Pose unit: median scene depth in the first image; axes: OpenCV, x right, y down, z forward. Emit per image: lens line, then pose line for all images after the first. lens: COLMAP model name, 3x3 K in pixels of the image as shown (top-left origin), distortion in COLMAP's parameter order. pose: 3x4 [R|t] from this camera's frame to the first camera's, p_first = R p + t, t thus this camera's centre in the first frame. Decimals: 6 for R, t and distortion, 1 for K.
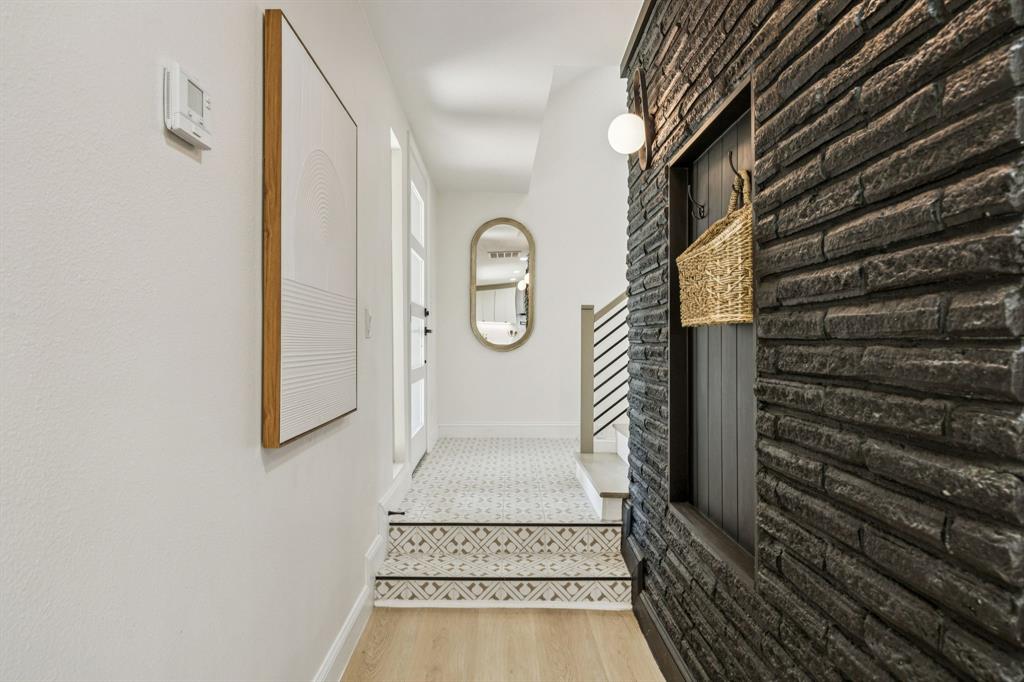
lens RADIAL K [[539.0, 0, 511.2], [0, 539.0, 342.8], [0, 0, 1]] dist [0.000001, 0.000001]
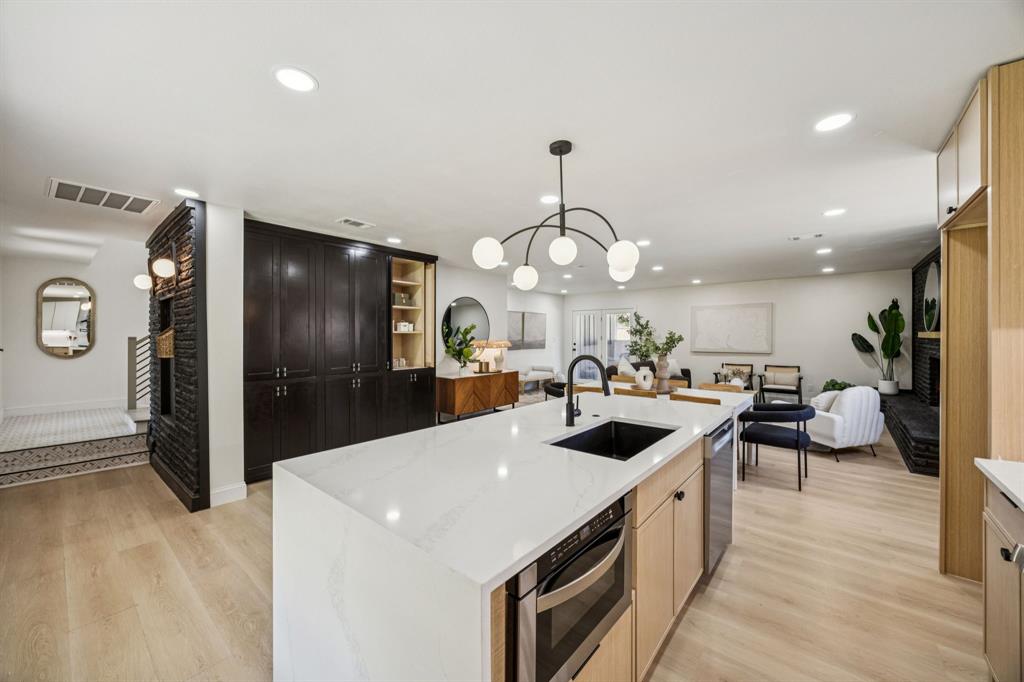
lens RADIAL K [[392.4, 0, 508.5], [0, 392.4, 334.7], [0, 0, 1]] dist [0.000323, -0.000012]
pose [[0.660492, -0.002044, 0.750831, -0.044226], [-0.001851, 0.999989, 0.004351, -0.113752], [-0.750831, -0.004264, 0.660481, -1.373731]]
